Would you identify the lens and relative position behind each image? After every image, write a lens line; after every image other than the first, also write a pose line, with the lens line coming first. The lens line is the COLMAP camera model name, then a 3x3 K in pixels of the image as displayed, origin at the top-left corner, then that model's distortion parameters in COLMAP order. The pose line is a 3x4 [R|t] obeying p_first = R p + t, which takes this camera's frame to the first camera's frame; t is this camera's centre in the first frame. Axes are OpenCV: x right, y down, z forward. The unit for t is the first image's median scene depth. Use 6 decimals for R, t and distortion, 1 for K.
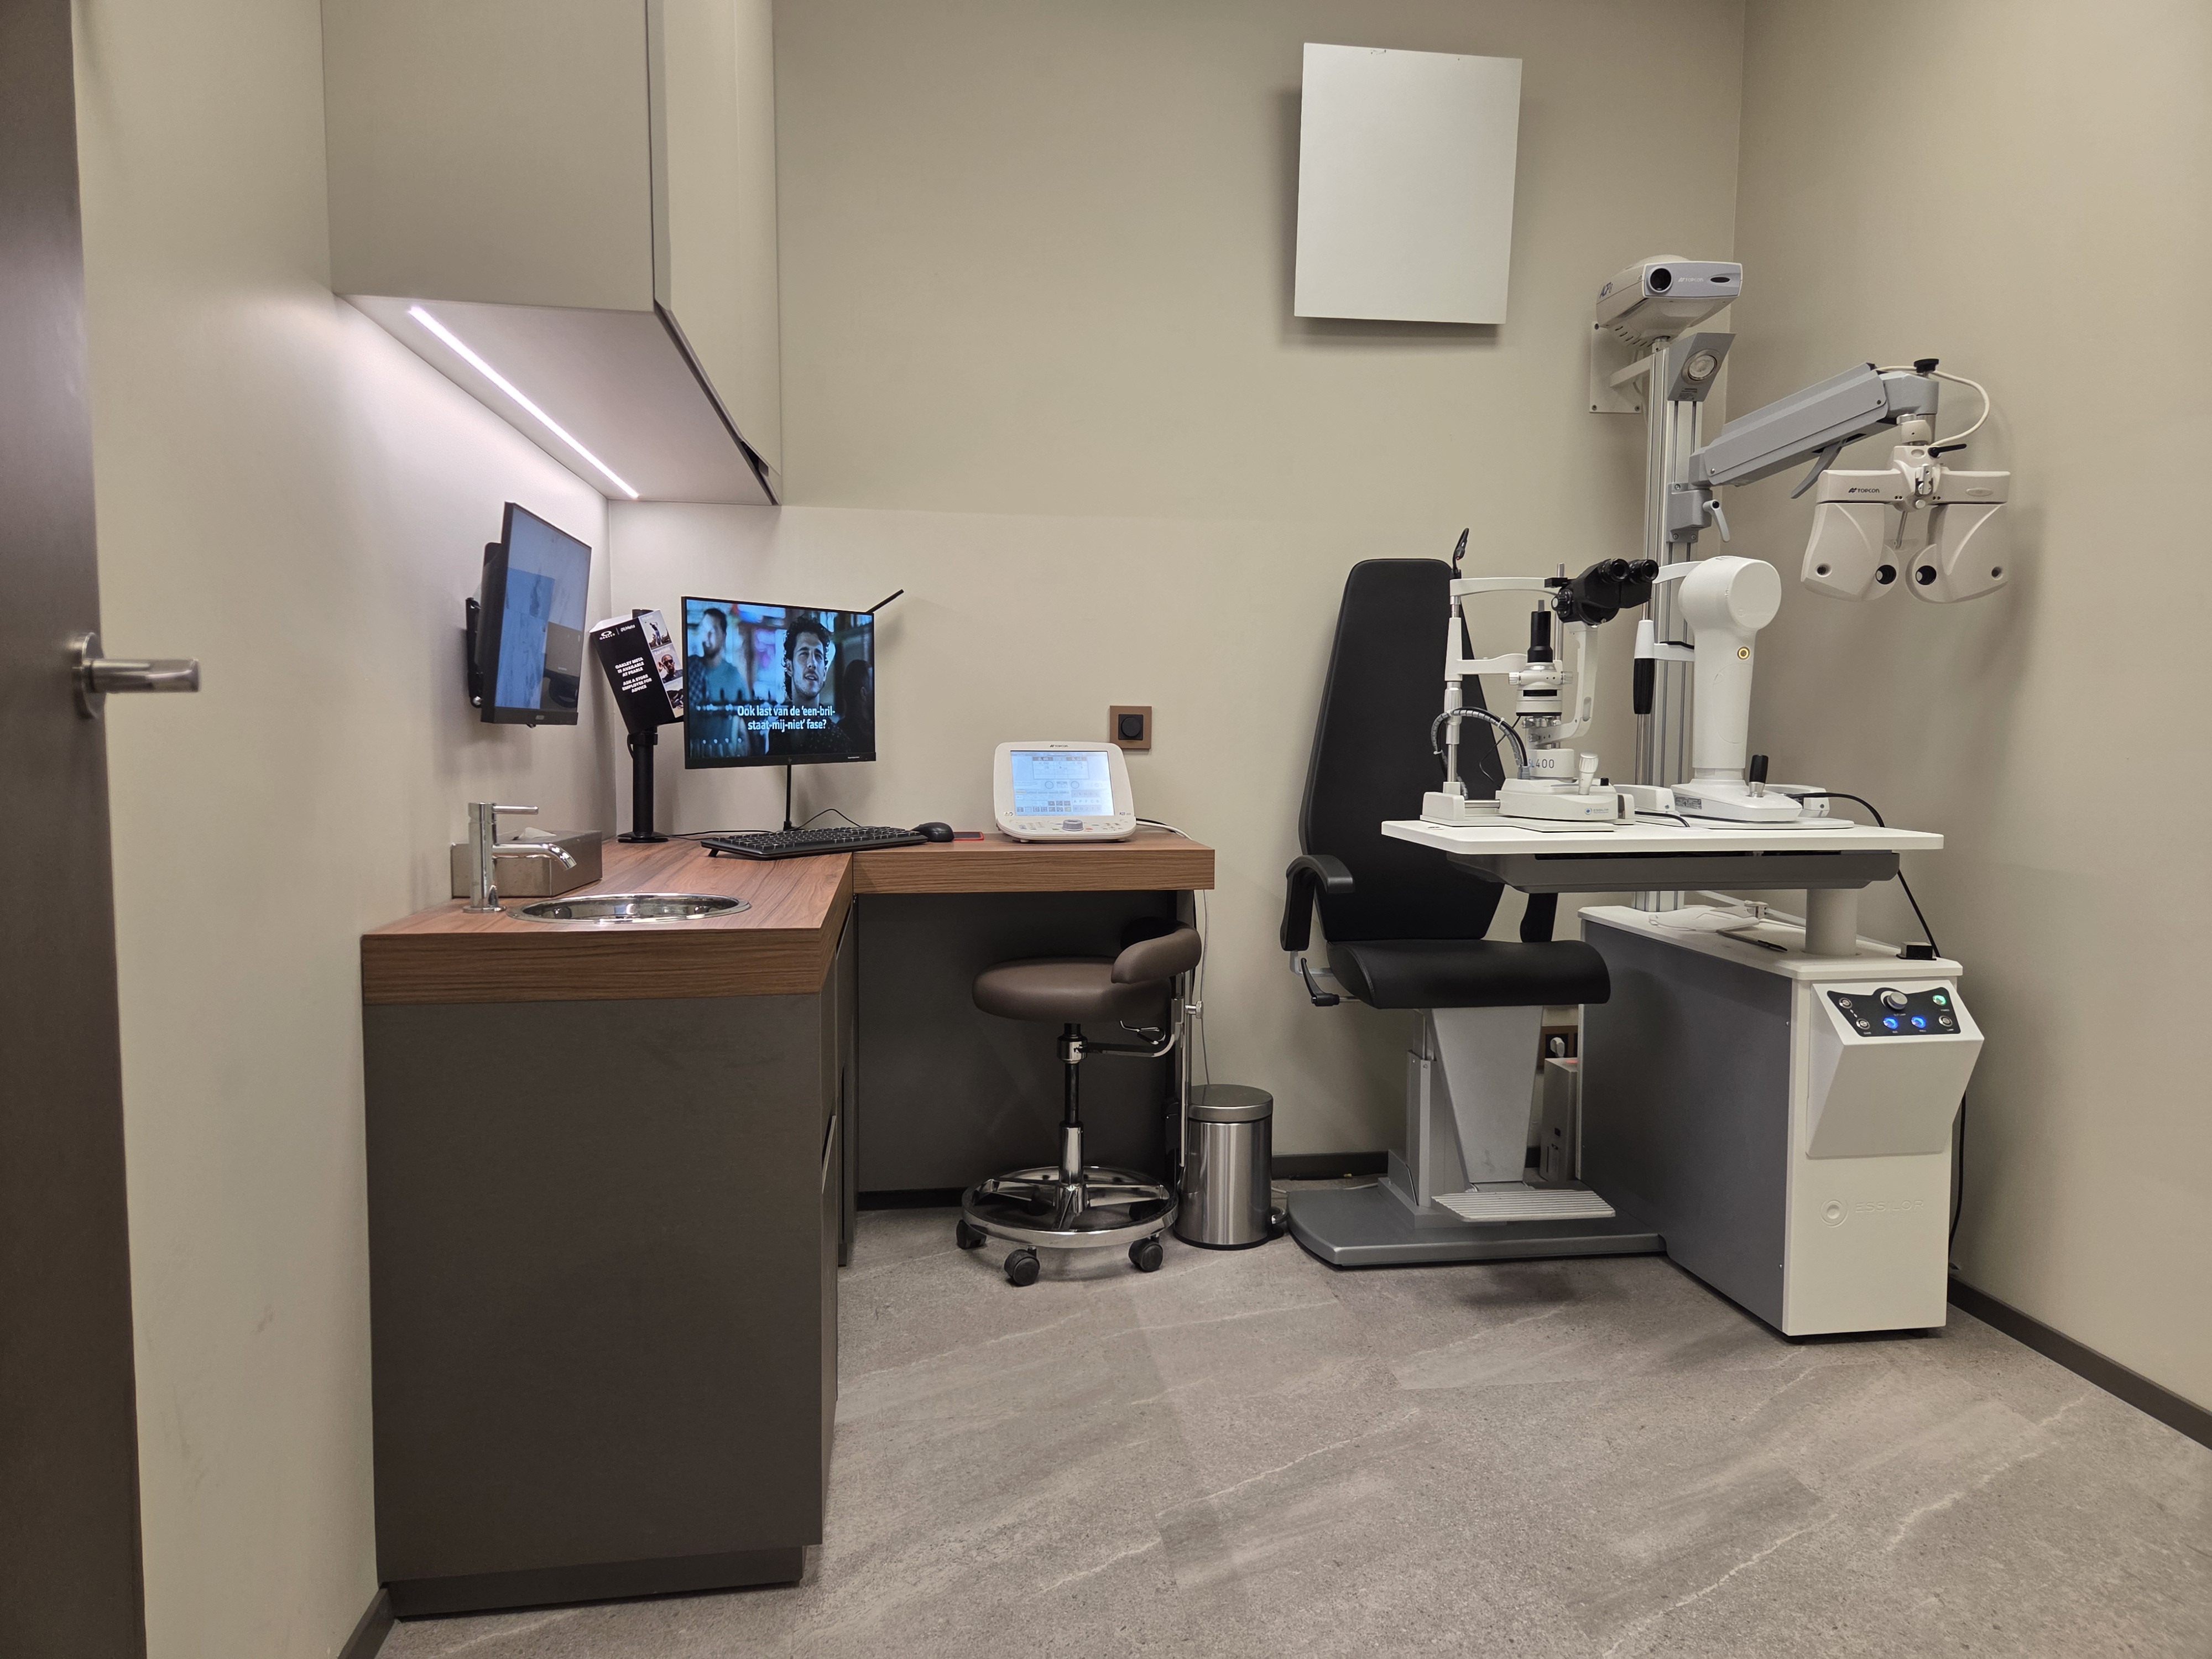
lens RADIAL K [[1471.5, 0, 1118.4], [0, 1471.5, 825.4], [0, 0, 1]] dist [0.071453, -0.056527]
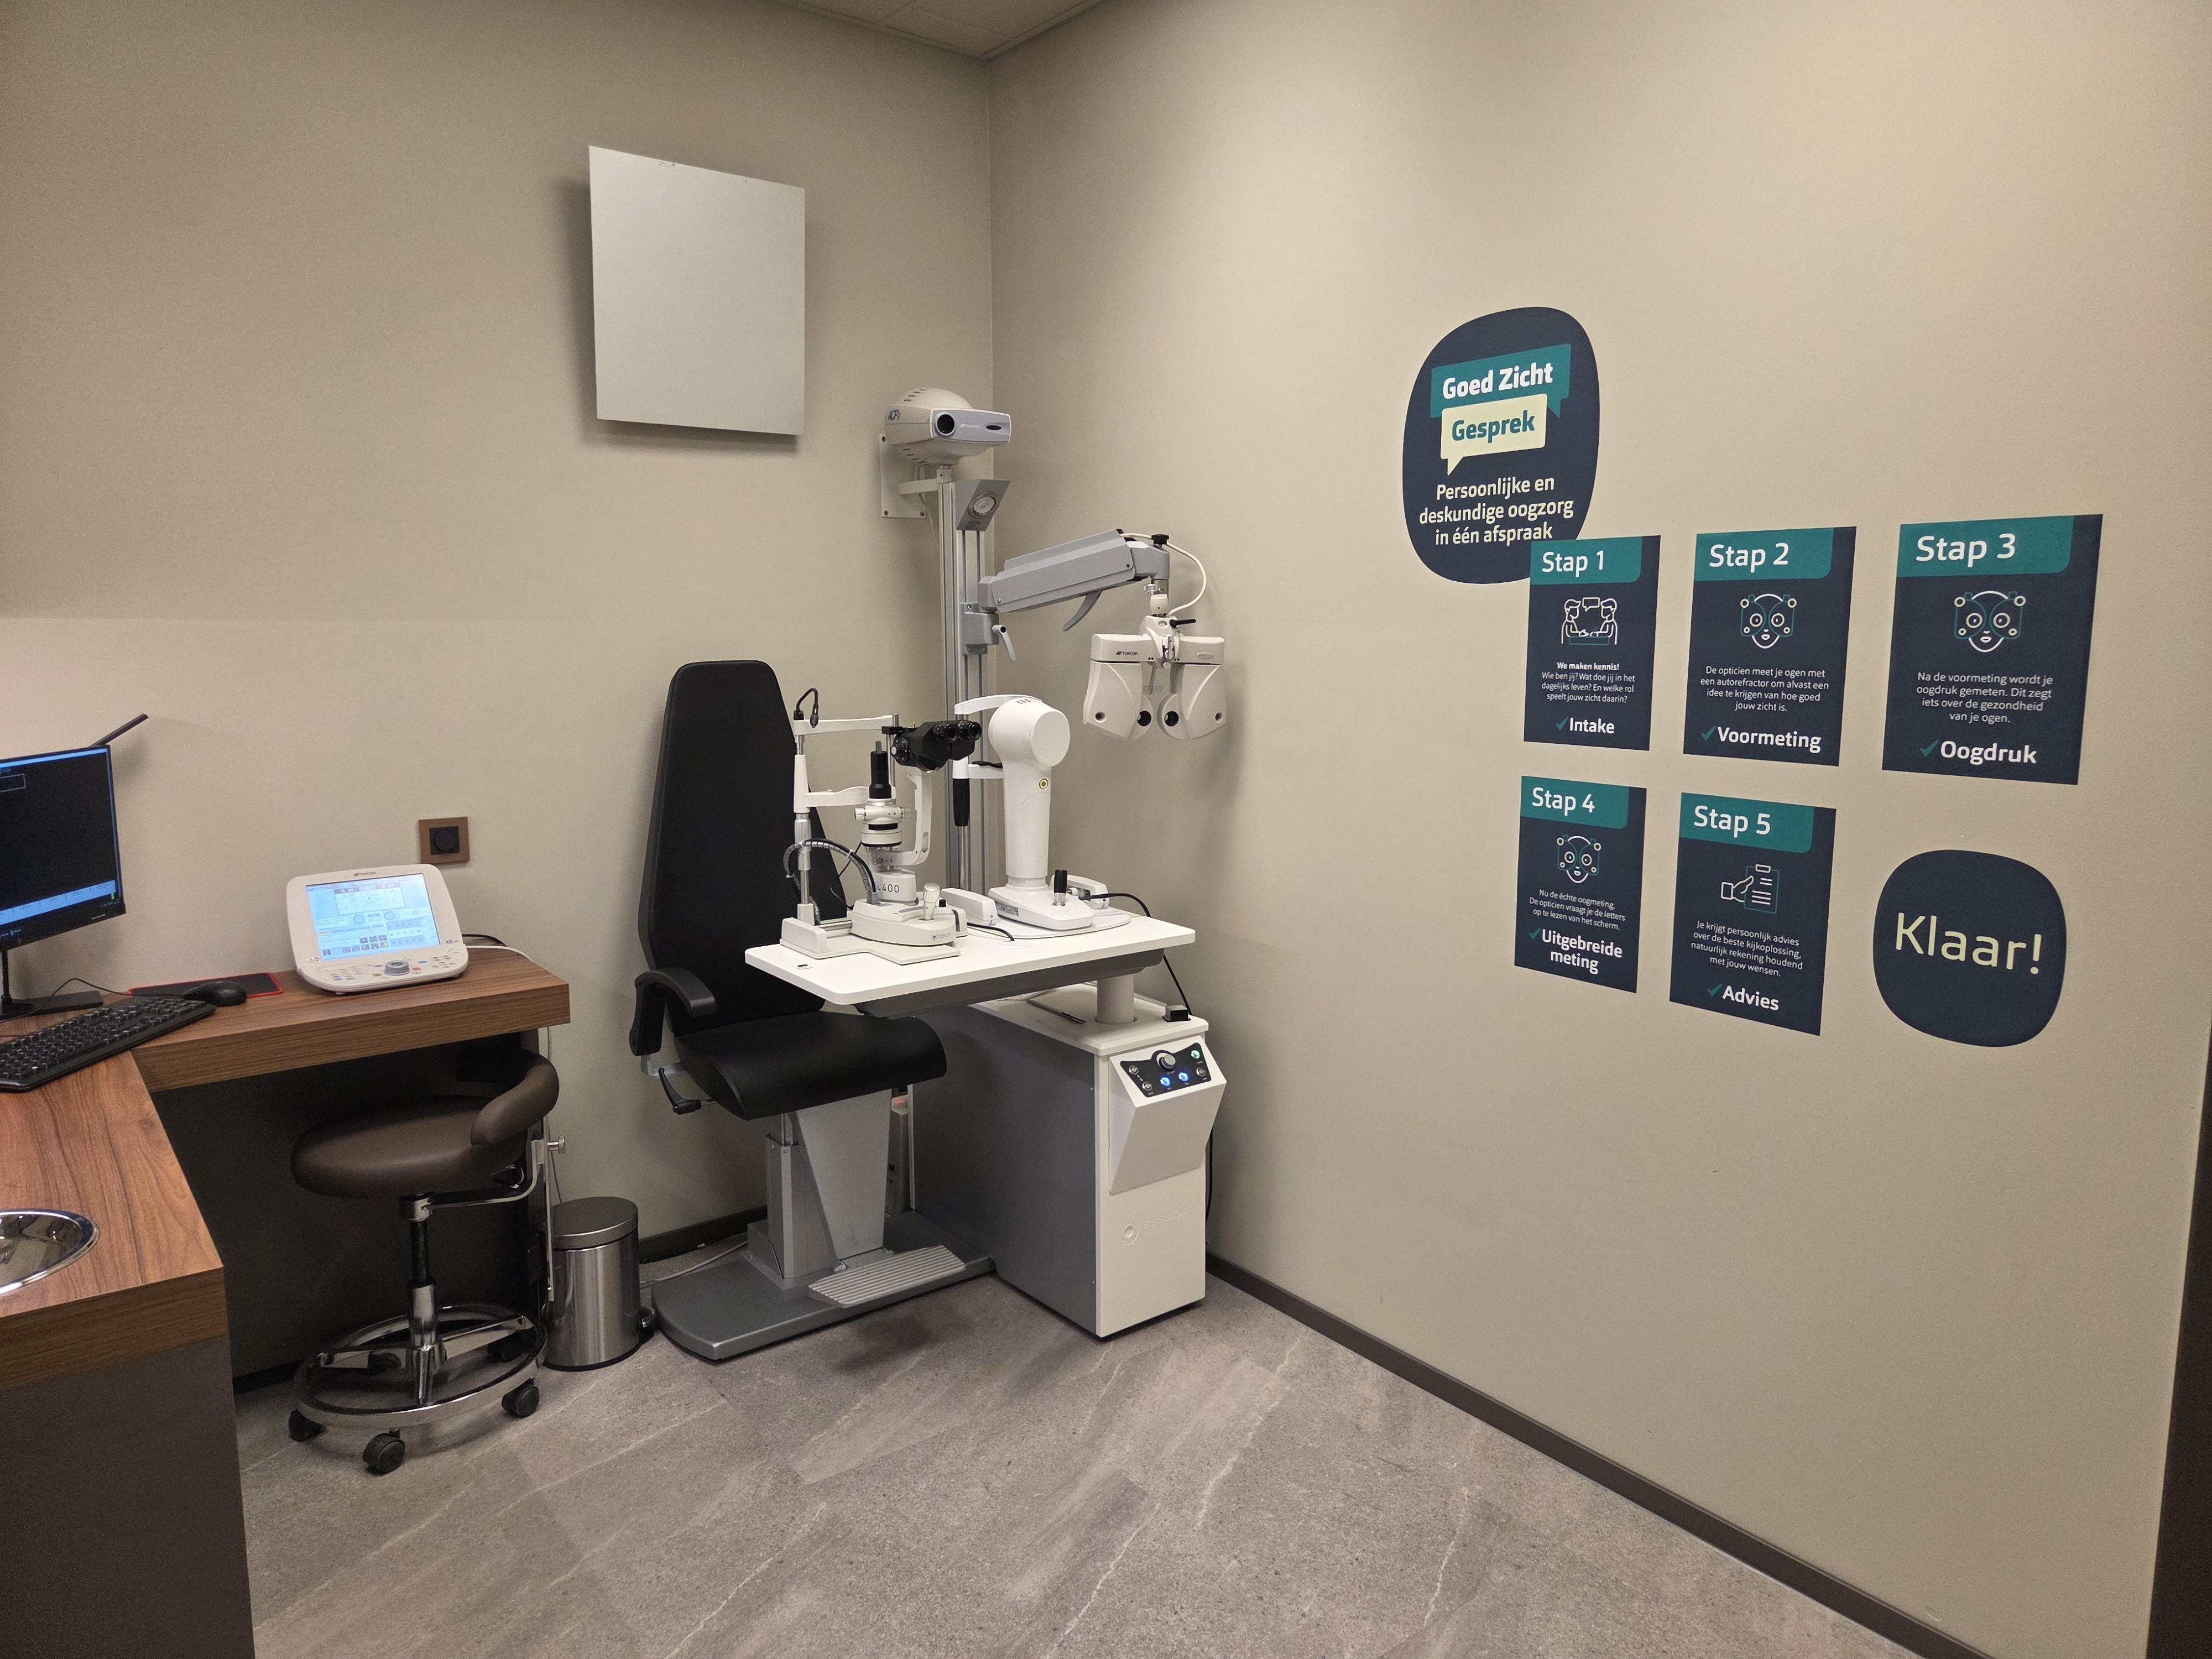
lens RADIAL K [[1471.5, 0, 1118.4], [0, 1471.5, 825.4], [0, 0, 1]] dist [0.071453, -0.056527]
pose [[0.872997, -0.073288, 0.482187, -0.097635], [0.043435, 0.996400, 0.072805, -0.166804], [-0.485787, -0.042614, 0.873038, -0.056365]]
